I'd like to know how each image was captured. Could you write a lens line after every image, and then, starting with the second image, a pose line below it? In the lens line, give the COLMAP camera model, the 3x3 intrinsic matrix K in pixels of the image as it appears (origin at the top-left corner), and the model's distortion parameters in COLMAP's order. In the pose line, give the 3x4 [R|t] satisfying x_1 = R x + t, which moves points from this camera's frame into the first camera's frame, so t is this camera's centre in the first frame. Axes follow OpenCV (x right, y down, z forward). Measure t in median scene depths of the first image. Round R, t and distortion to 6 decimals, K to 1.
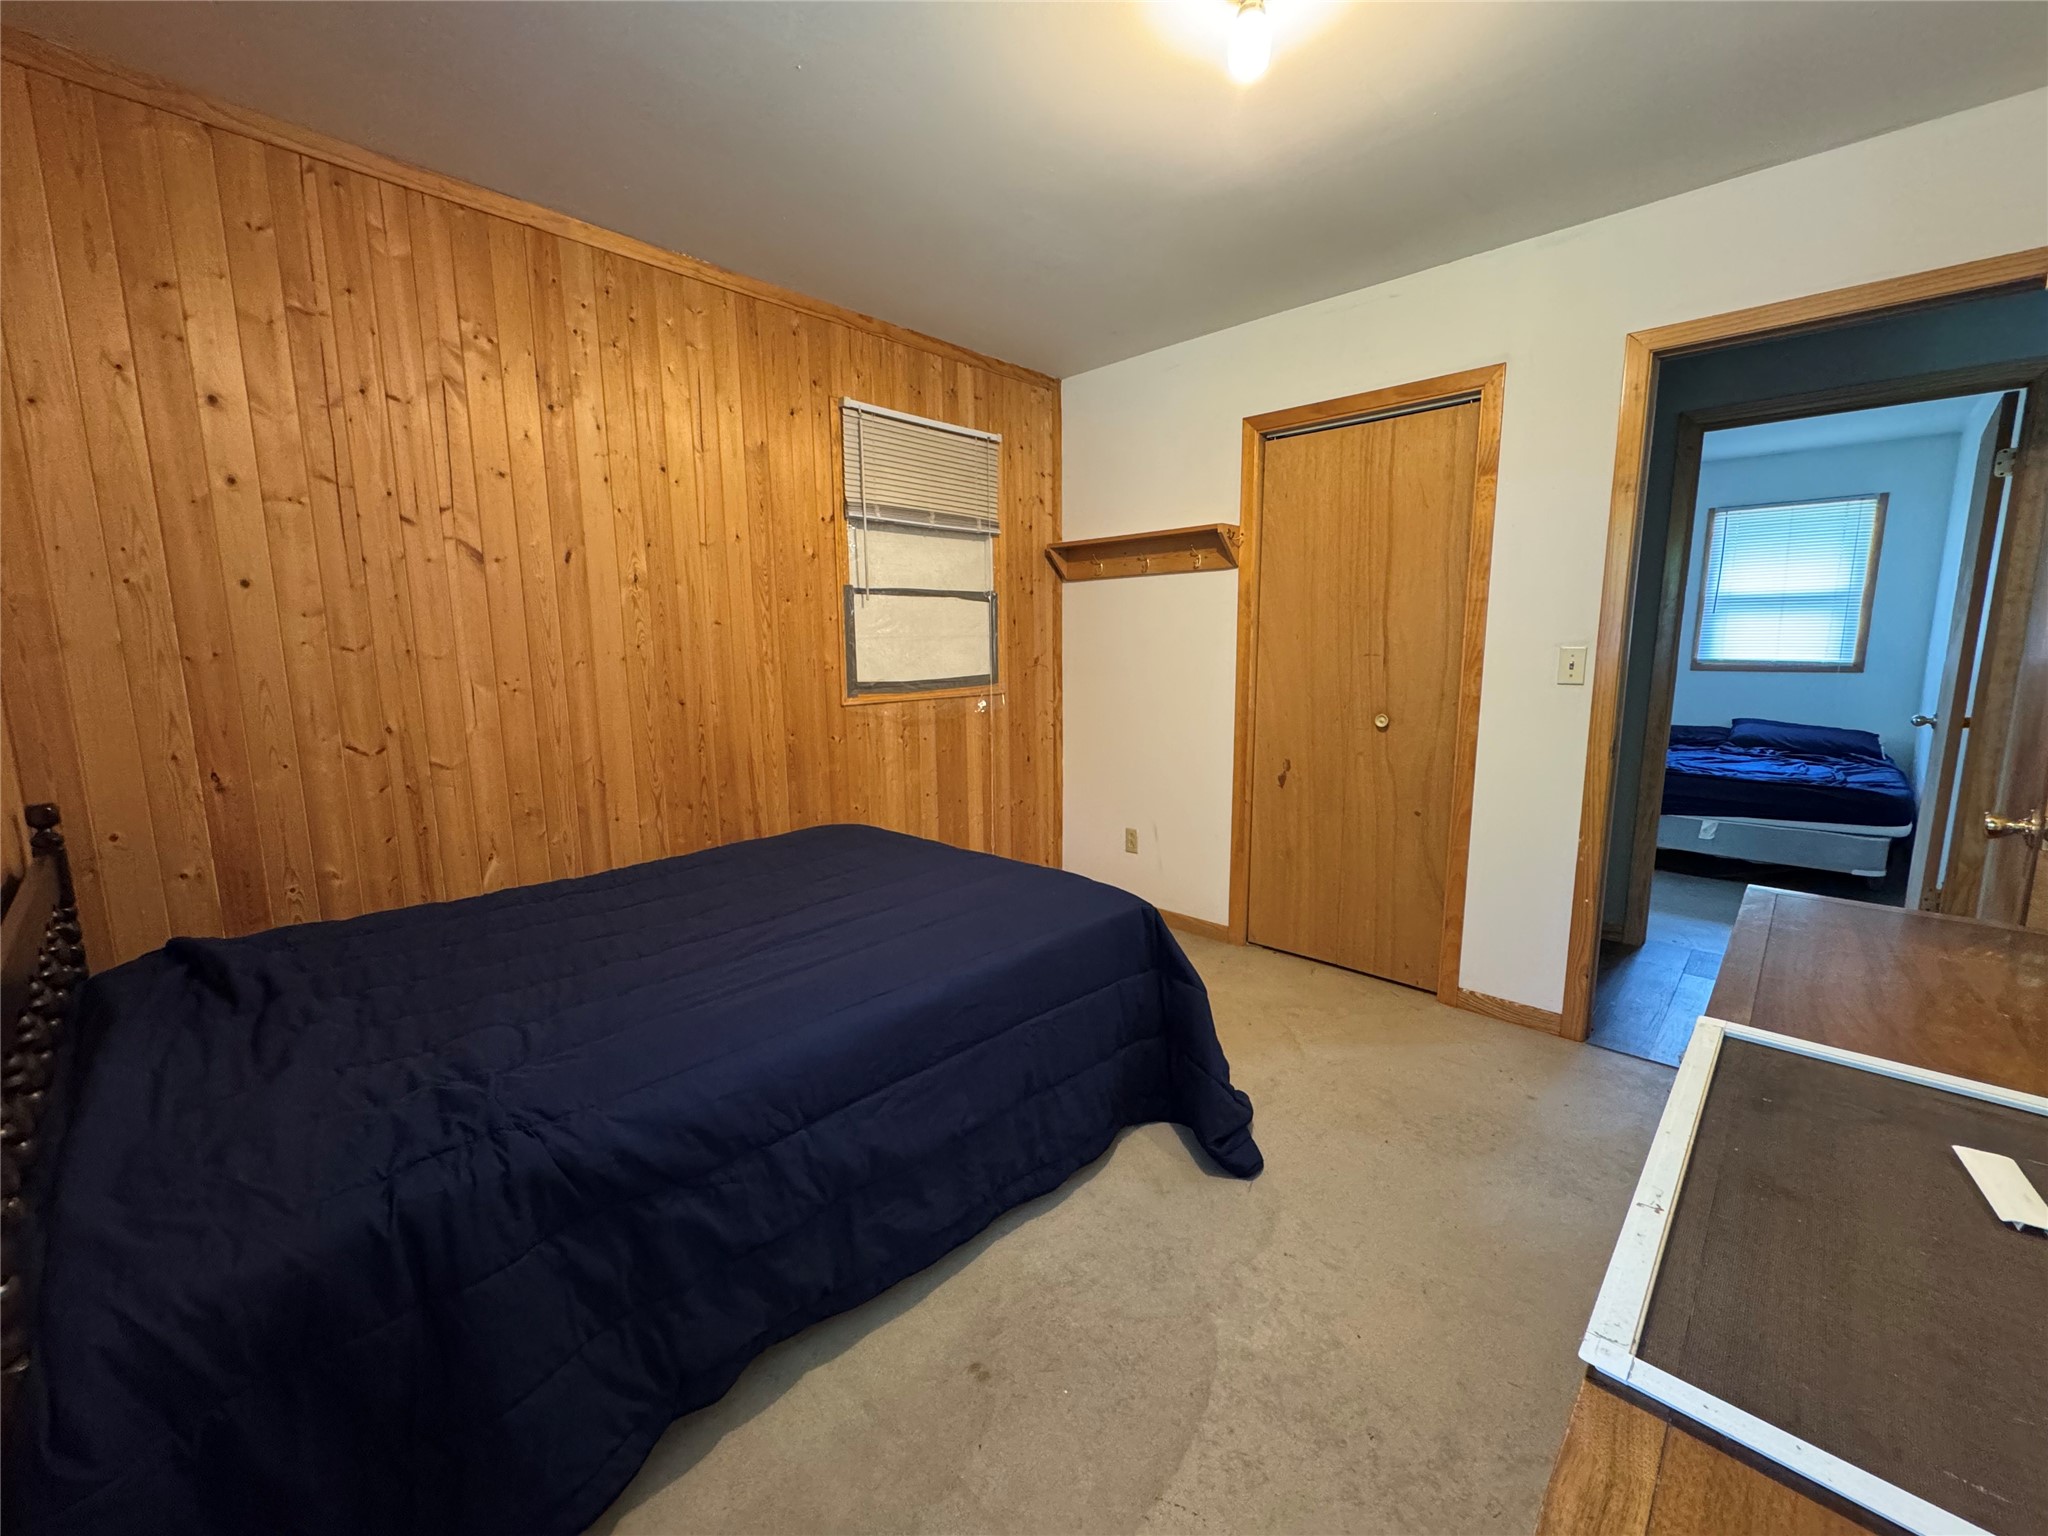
lens RADIAL K [[815.2, 0, 1023.9], [0, 815.2, 764.1], [0, 0, 1]] dist [-0.002292, 0.000612]
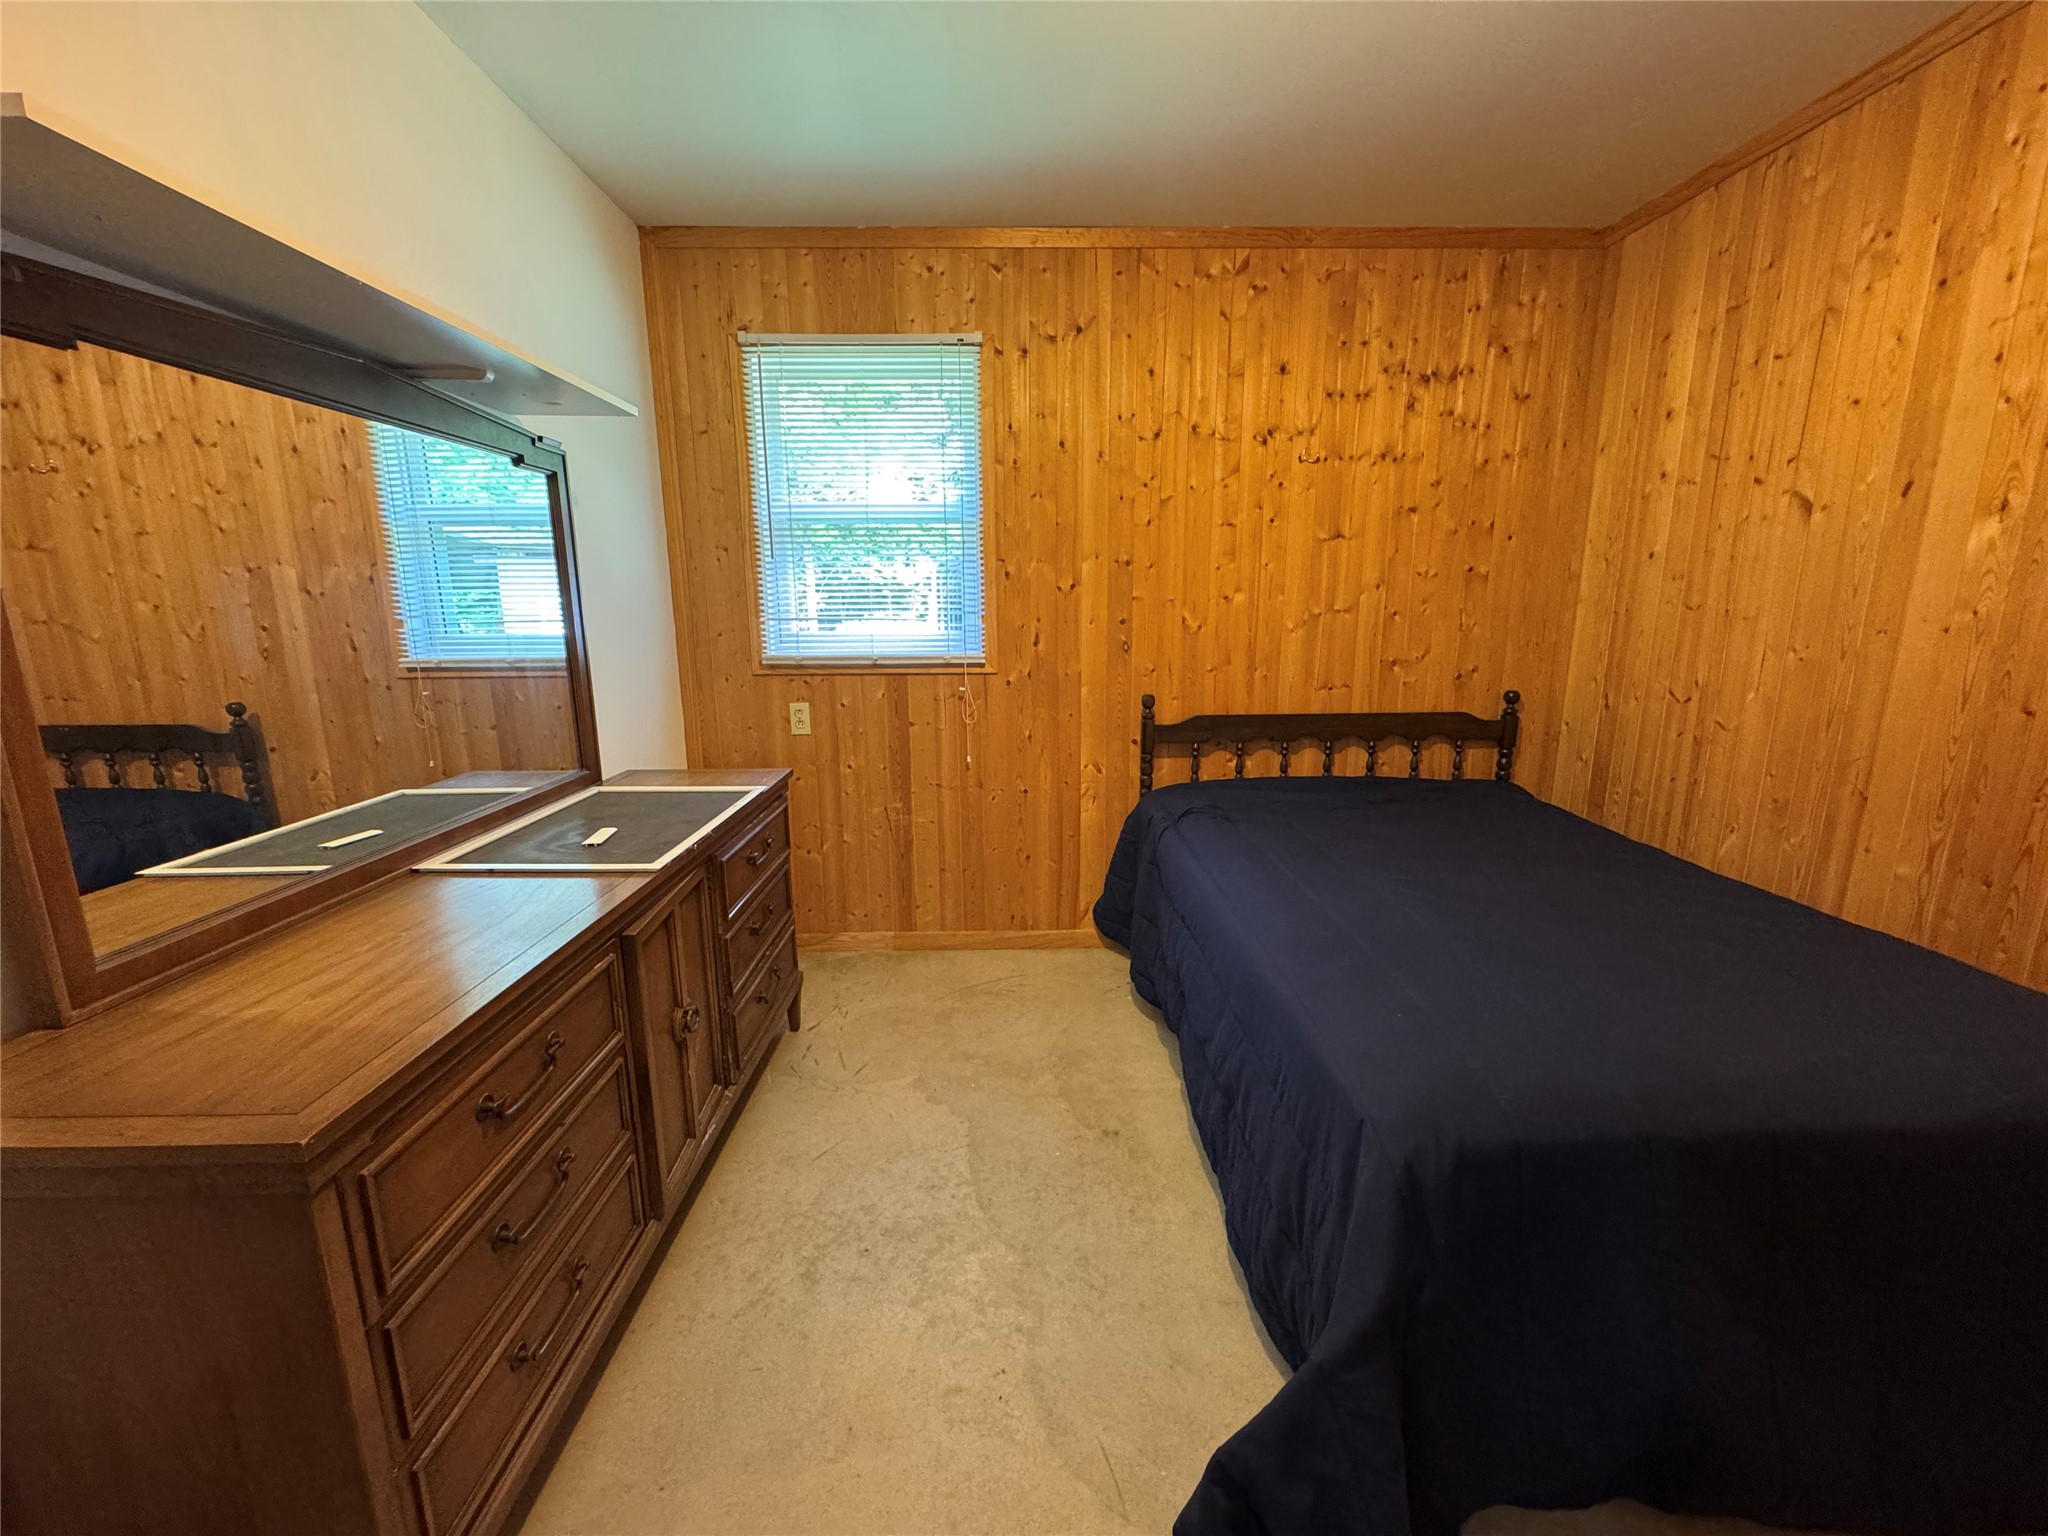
lens RADIAL K [[815.2, 0, 1023.9], [0, 815.2, 764.1], [0, 0, 1]] dist [-0.002292, 0.000612]
pose [[-0.705885, 0.152868, -0.691634, 0.551761], [-0.095169, 0.947112, 0.306465, -0.164510], [0.701904, 0.282151, -0.654005, 0.973107]]
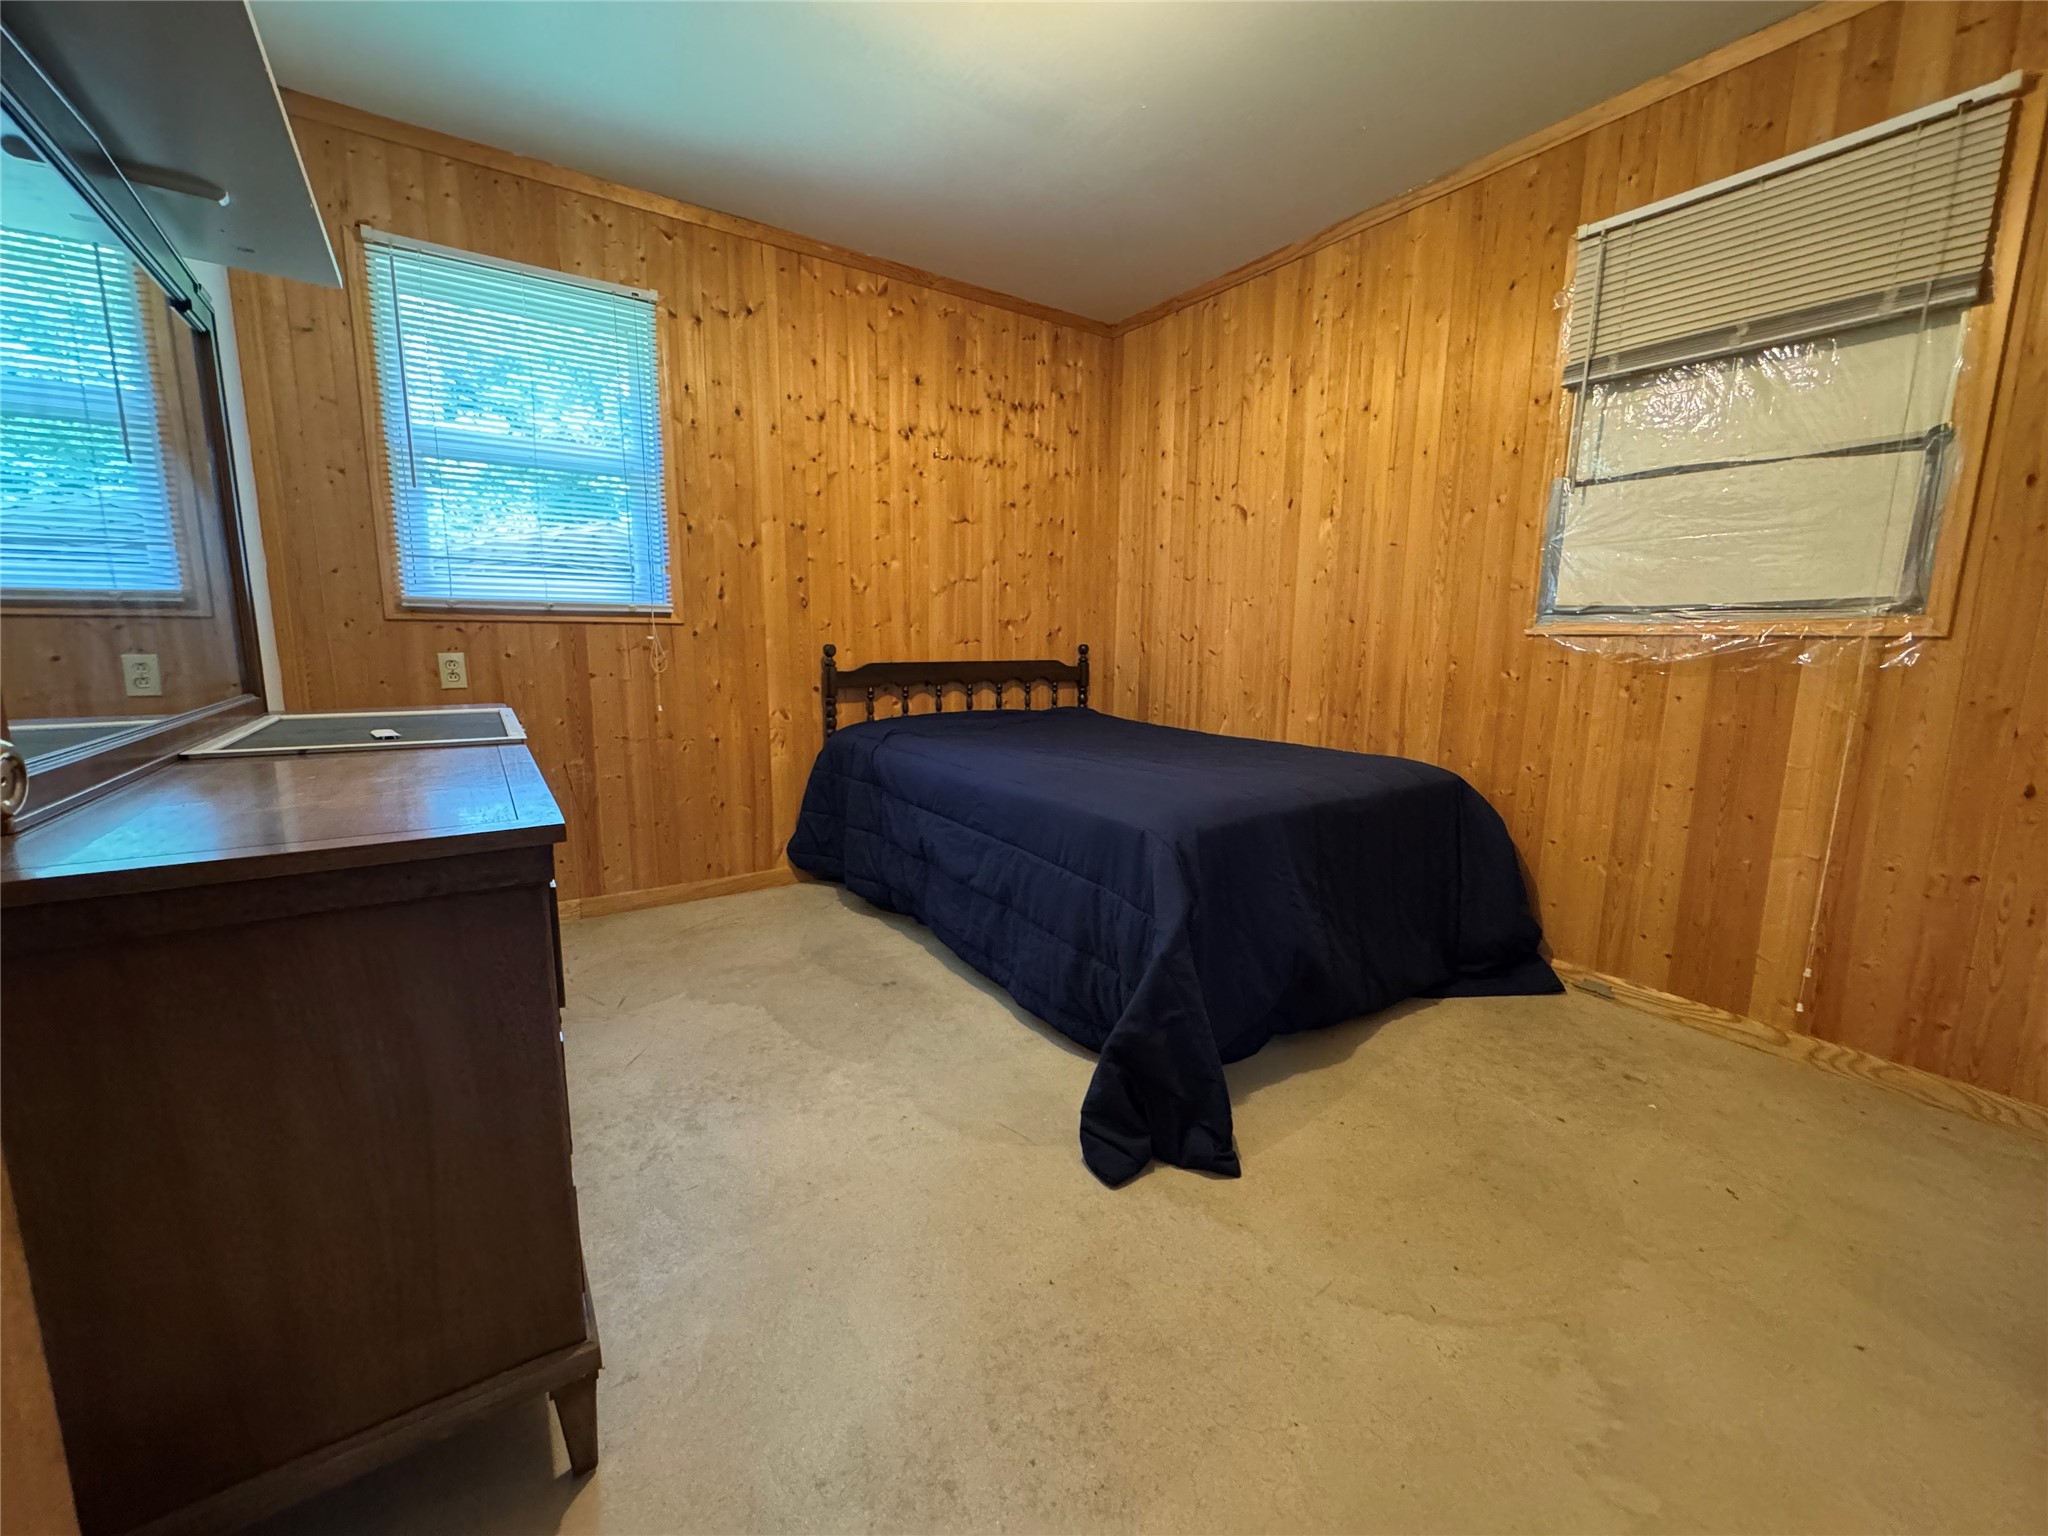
lens RADIAL K [[813.6, 0, 1023.6], [0, 813.6, 765.3], [0, 0, 1]] dist [-0.005247, 0.000447]
pose [[-0.200044, 0.162677, -0.966188, 0.849941], [-0.156599, 0.968135, 0.195428, -0.033637], [0.967191, 0.190398, -0.168194, 0.868882]]
